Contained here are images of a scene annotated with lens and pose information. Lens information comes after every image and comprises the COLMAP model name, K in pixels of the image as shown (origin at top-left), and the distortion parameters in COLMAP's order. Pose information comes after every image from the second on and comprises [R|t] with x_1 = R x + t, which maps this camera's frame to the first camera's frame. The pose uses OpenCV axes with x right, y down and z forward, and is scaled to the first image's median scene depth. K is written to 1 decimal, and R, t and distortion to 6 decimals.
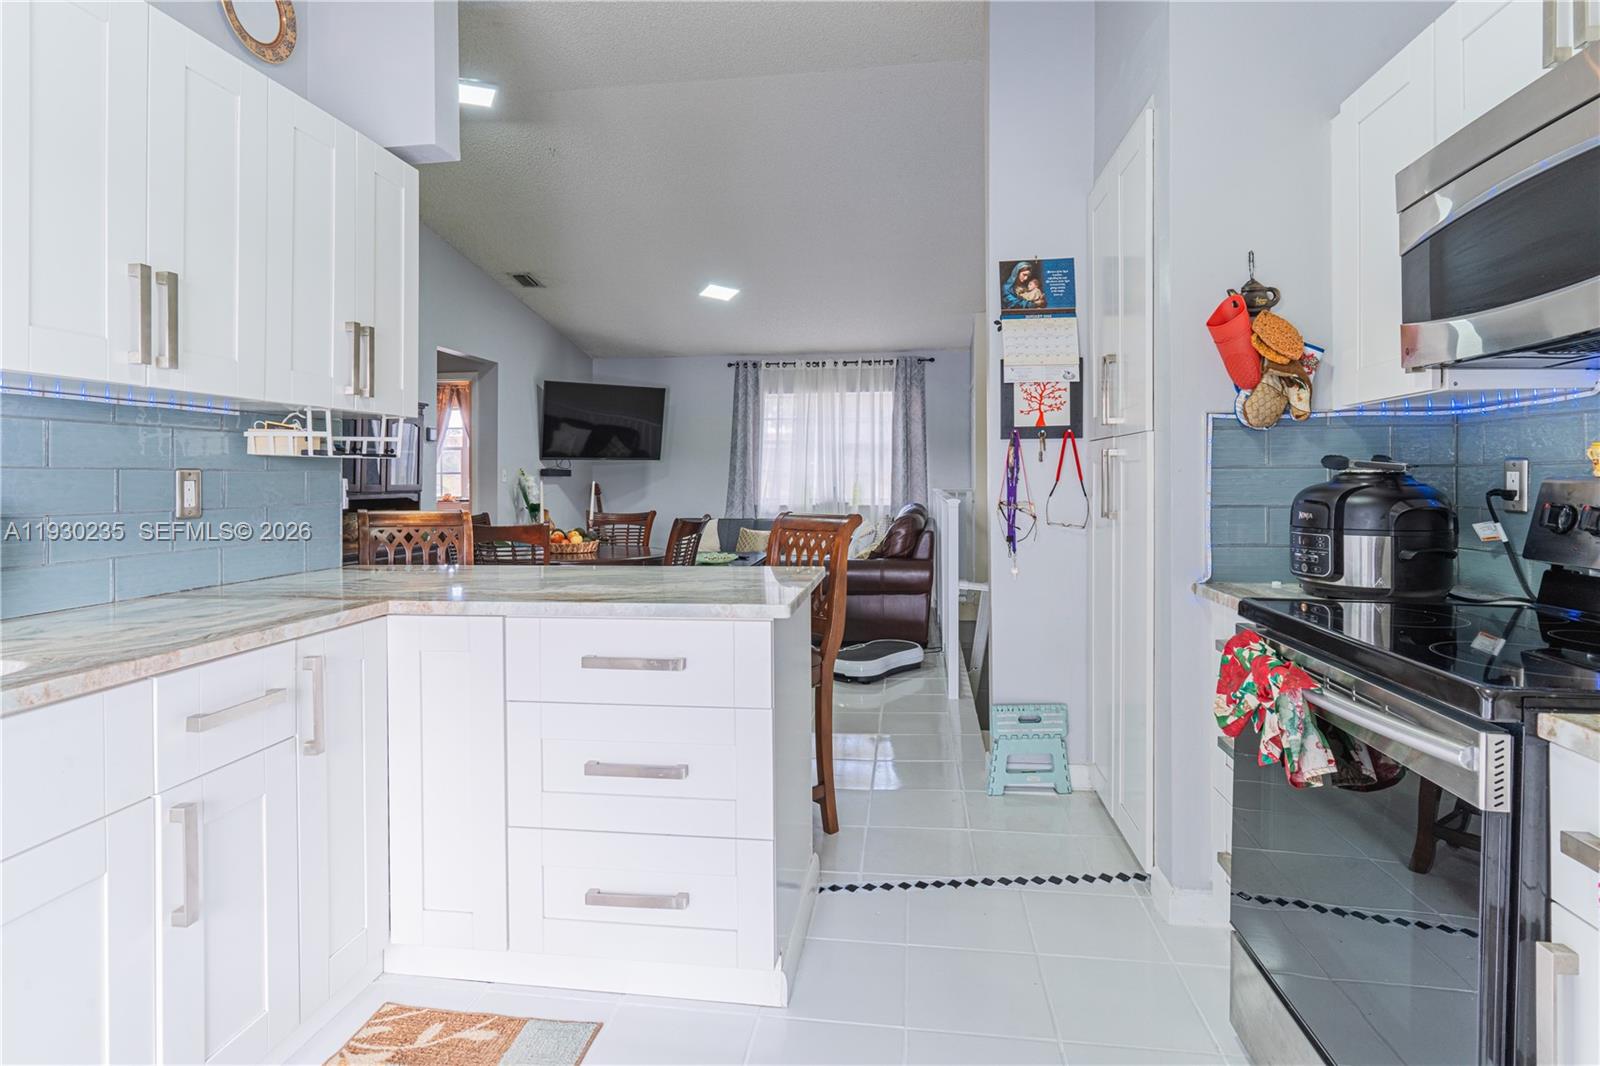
lens RADIAL K [[832.3, 0, 798.3], [0, 832.3, 486.1], [0, 0, 1]] dist [-0.002164, 0.000516]
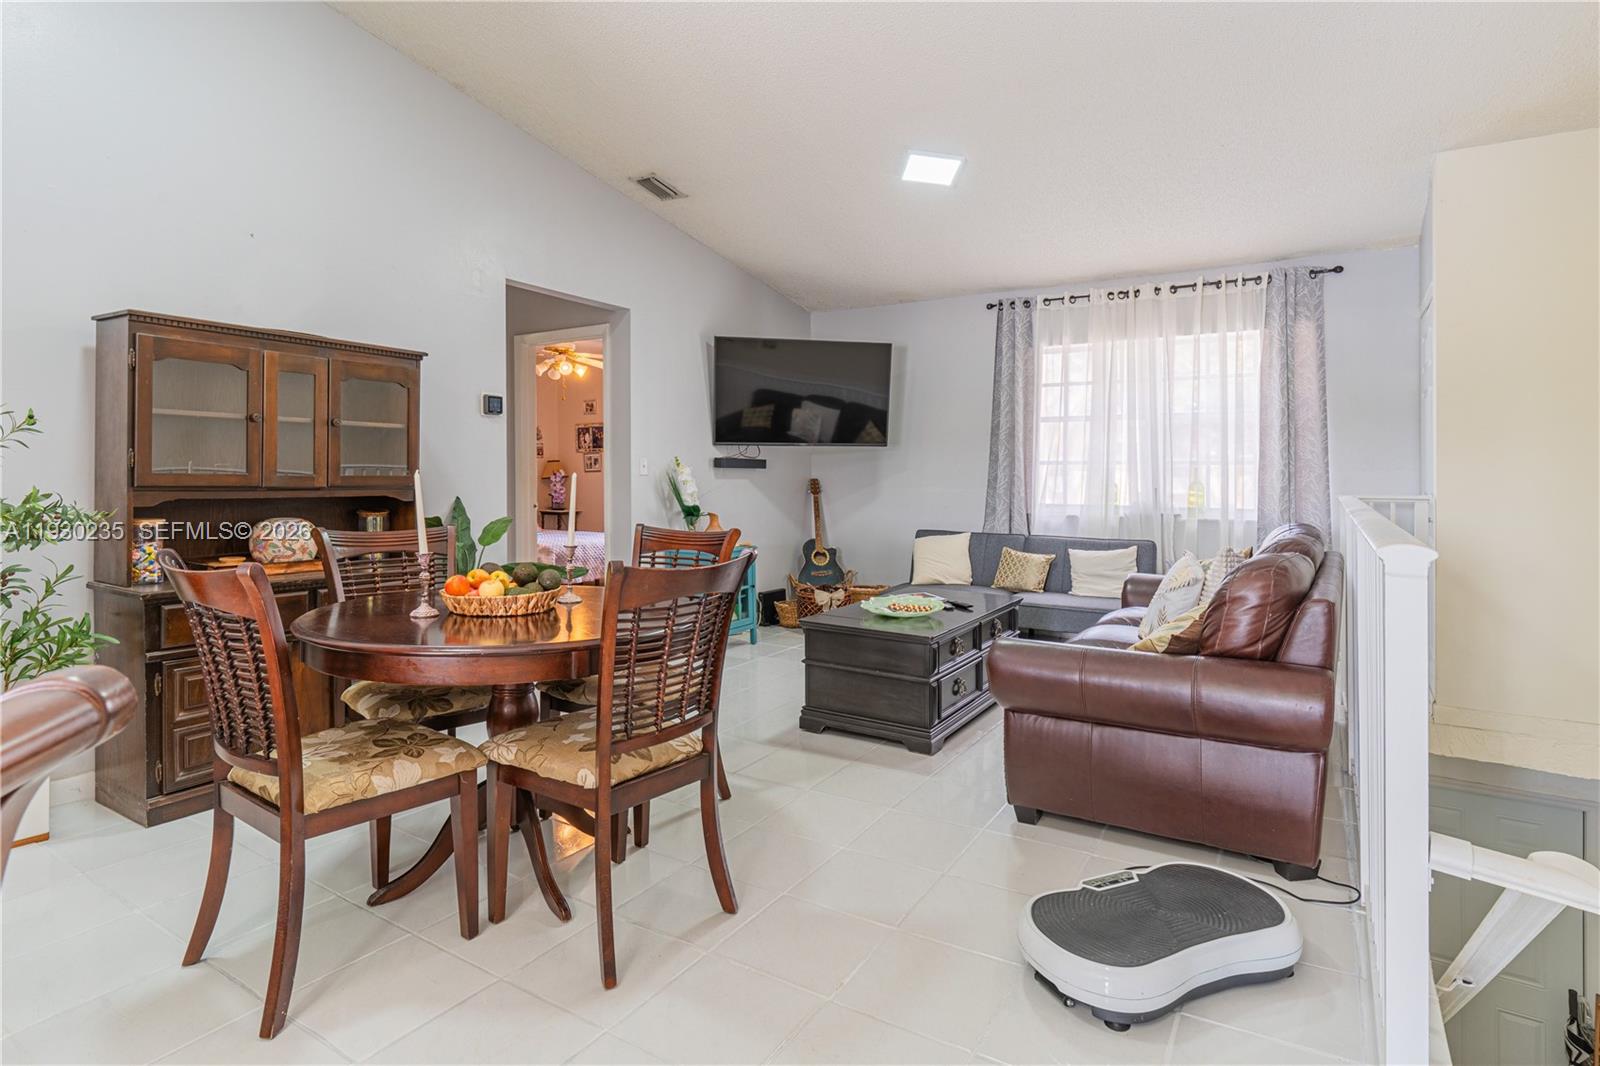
lens RADIAL K [[836.6, 0, 802.6], [0, 836.6, 459.3], [0, 0, 1]] dist [-0.001931, 0.000094]
pose [[0.914430, 0.002516, -0.404735, 0.063742], [-0.013616, 0.999606, -0.024548, -0.002205], [0.404514, 0.027958, 0.914104, 0.369864]]
